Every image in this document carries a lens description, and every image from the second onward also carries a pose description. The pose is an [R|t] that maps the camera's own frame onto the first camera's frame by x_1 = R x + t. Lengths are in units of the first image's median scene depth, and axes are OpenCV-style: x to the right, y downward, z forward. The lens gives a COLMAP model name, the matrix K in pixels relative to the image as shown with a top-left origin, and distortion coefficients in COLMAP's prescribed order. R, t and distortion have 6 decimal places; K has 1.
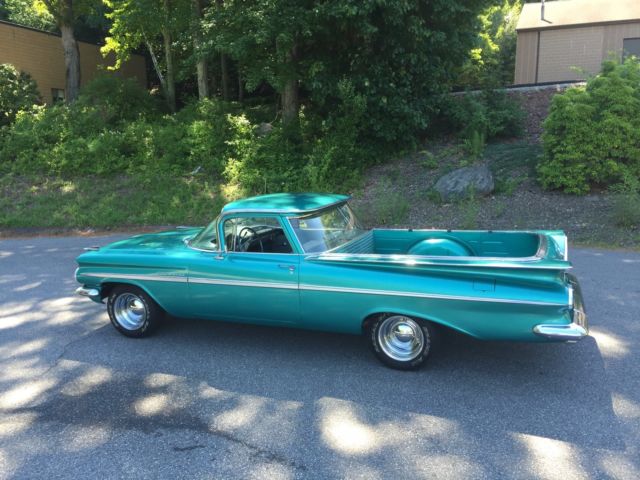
lens RADIAL K [[535.2, 0, 320.1], [0, 535.2, 236.1], [0, 0, 1]] dist [0.083708, -0.114644]
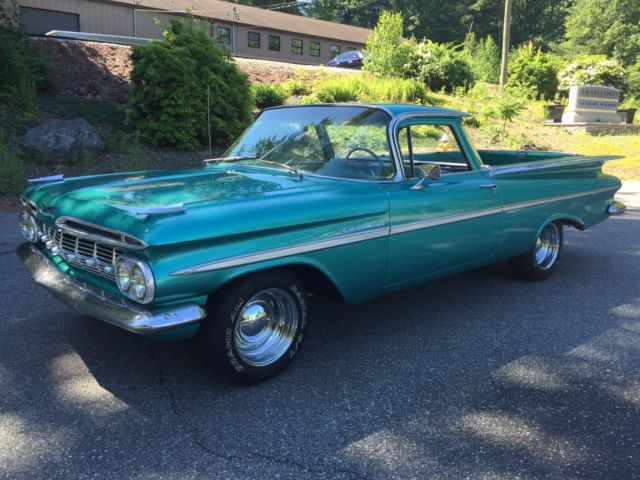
lens RADIAL K [[535.2, 0, 321.0], [0, 535.2, 243.1], [0, 0, 1]] dist [0.083708, -0.114644]
pose [[0.461428, -0.159192, 0.872778, -0.315631], [0.119461, 0.985959, 0.116678, 0.006680], [-0.879098, 0.050425, 0.473967, 0.313053]]
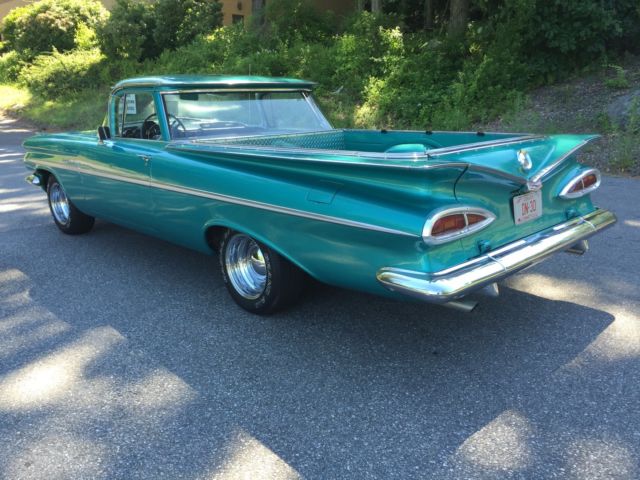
lens RADIAL K [[535.2, 0, 322.3], [0, 535.2, 243.6], [0, 0, 1]] dist [0.083708, -0.114644]
pose [[0.918695, 0.120508, -0.376134, 0.169581], [-0.073763, 0.987911, 0.136349, 0.020252], [0.388018, -0.097518, 0.916478, 0.139262]]
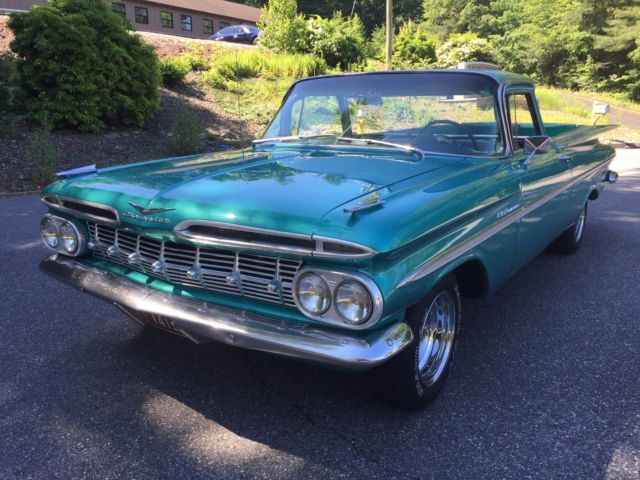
lens RADIAL K [[535.2, 0, 321.1], [0, 535.2, 245.2], [0, 0, 1]] dist [0.083708, -0.114644]
pose [[0.244452, -0.220414, 0.944278, -0.314923], [0.152640, 0.970428, 0.187003, -0.006167], [-0.957572, 0.098421, 0.270867, 0.414793]]
